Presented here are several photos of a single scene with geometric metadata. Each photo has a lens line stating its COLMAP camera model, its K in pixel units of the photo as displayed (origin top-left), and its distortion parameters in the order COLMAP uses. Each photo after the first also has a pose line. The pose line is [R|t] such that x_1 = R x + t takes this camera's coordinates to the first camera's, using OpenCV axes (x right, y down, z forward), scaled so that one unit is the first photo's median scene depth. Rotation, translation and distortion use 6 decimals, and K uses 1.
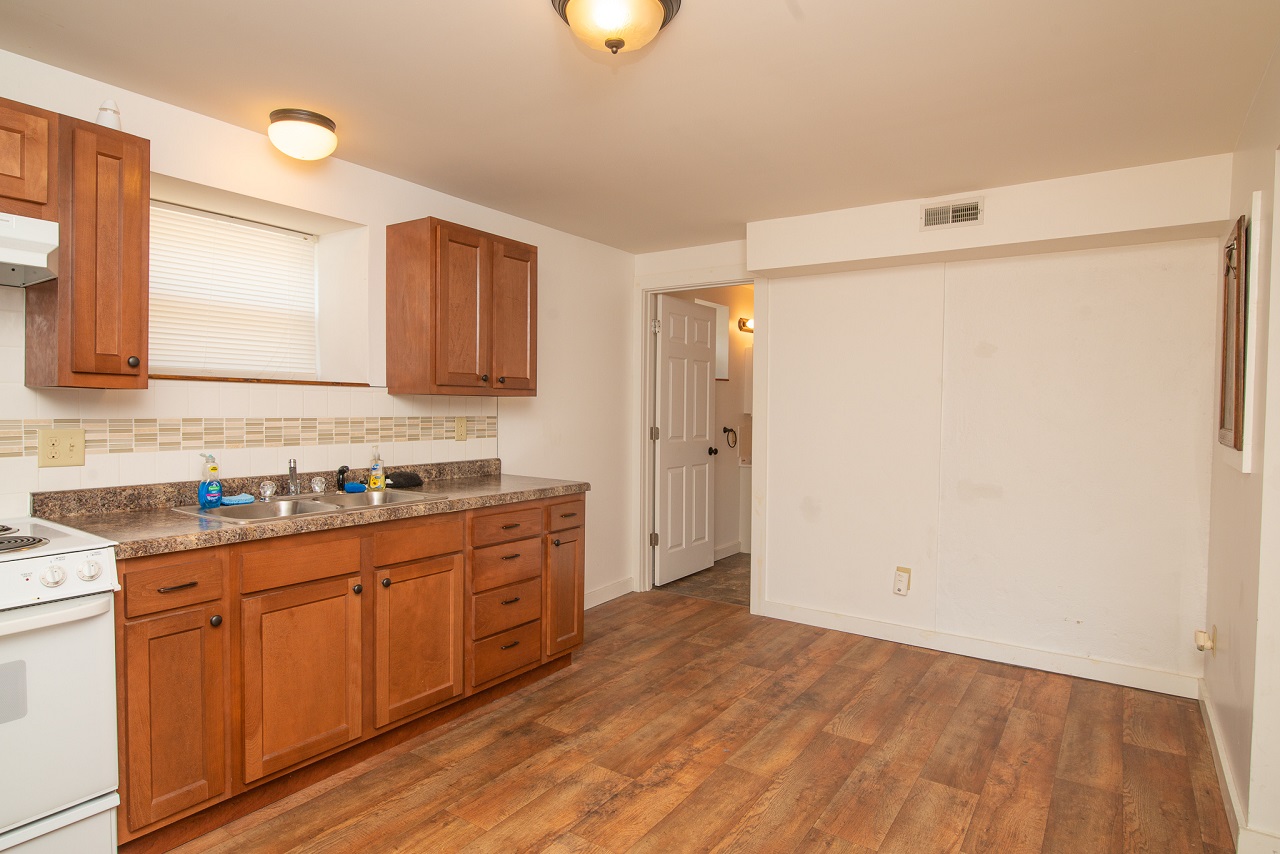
lens RADIAL K [[719.5, 0, 638.3], [0, 719.5, 423.3], [0, 0, 1]] dist [-0.007654, 0.004162]
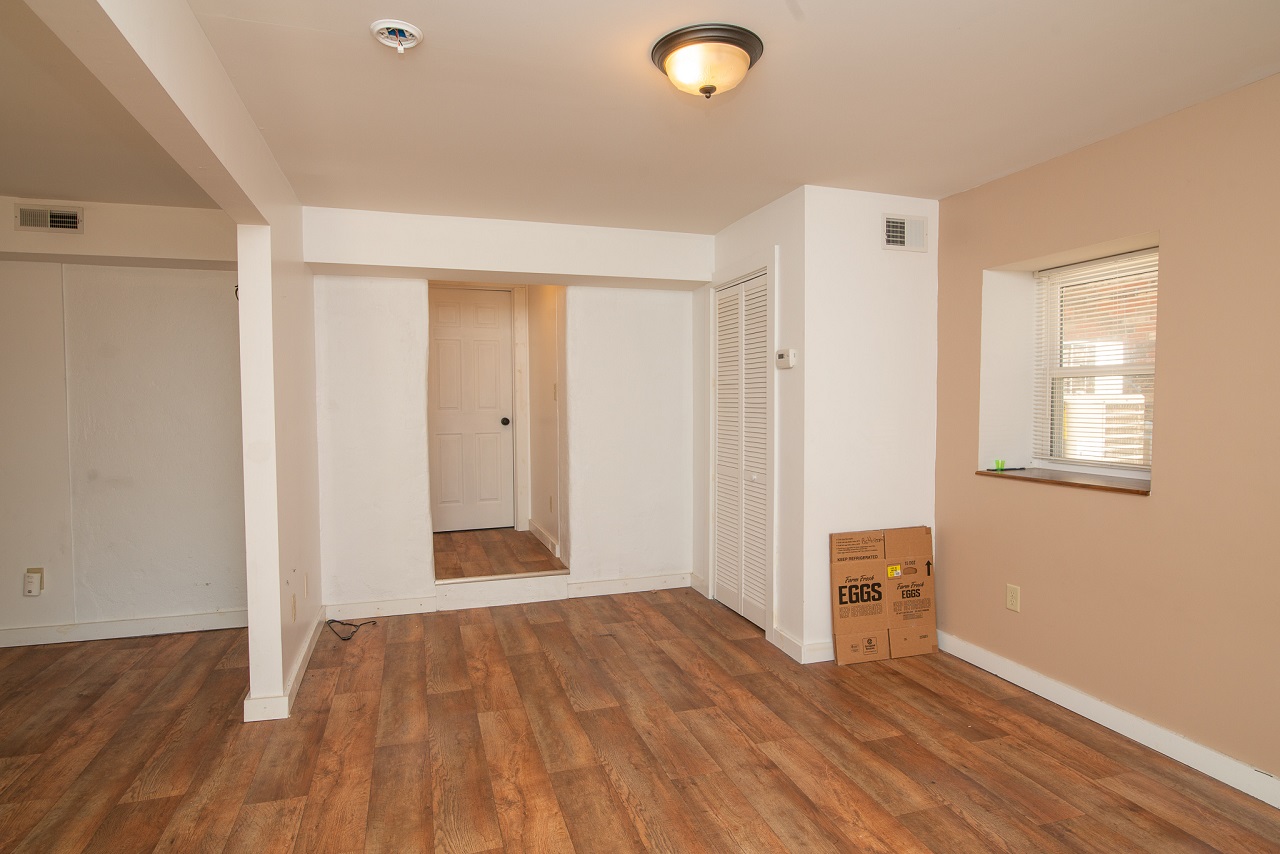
lens RADIAL K [[719.5, 0, 659.8], [0, 719.5, 407.5], [0, 0, 1]] dist [-0.007654, 0.004162]
pose [[0.611263, -0.013534, 0.791312, -0.158250], [0.025986, 0.999658, -0.002975, -0.008702], [-0.791001, 0.022381, 0.611406, 0.374398]]
